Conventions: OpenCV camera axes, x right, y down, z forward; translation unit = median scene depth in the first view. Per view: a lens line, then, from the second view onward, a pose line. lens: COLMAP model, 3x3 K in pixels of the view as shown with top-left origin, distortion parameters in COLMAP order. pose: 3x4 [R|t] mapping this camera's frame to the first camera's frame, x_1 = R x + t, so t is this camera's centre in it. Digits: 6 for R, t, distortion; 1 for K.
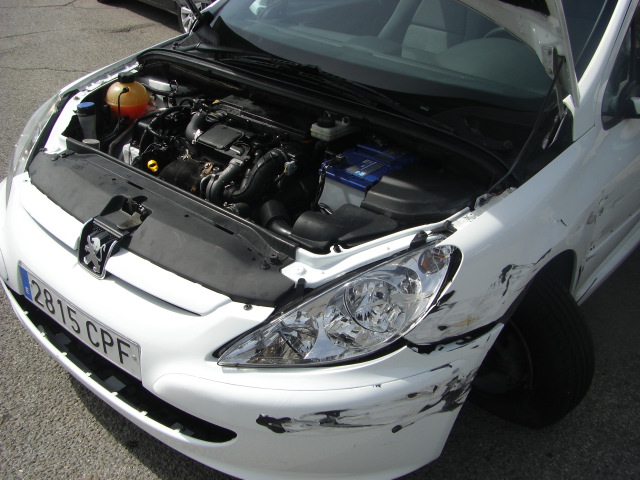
lens RADIAL K [[726.3, 0, 320.0], [0, 726.3, 240.0], [0, 0, 1]] dist [-0.169332, 0.073620]
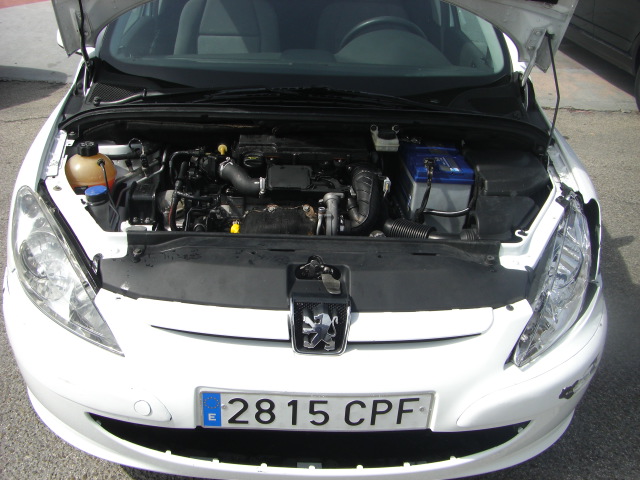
lens RADIAL K [[726.3, 0, 320.0], [0, 726.3, 240.0], [0, 0, 1]] dist [-0.169332, 0.073620]
pose [[0.748312, -0.325078, 0.578233, -0.843147], [0.317664, 0.940853, 0.117840, -0.205029], [-0.582339, 0.095503, 0.807317, 0.278448]]
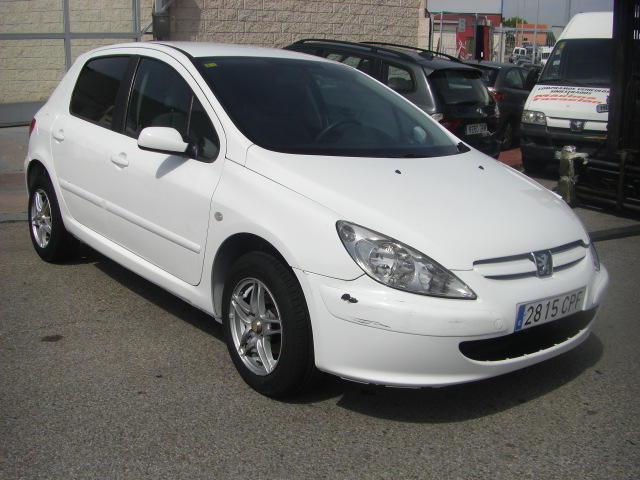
lens RADIAL K [[726.3, 0, 320.0], [0, 726.3, 240.0], [0, 0, 1]] dist [-0.169332, 0.073620]
pose [[0.185658, -0.280782, 0.941643, -2.044575], [0.413585, 0.891613, 0.184320, -0.575454], [-0.891335, 0.355229, 0.281662, 1.030560]]
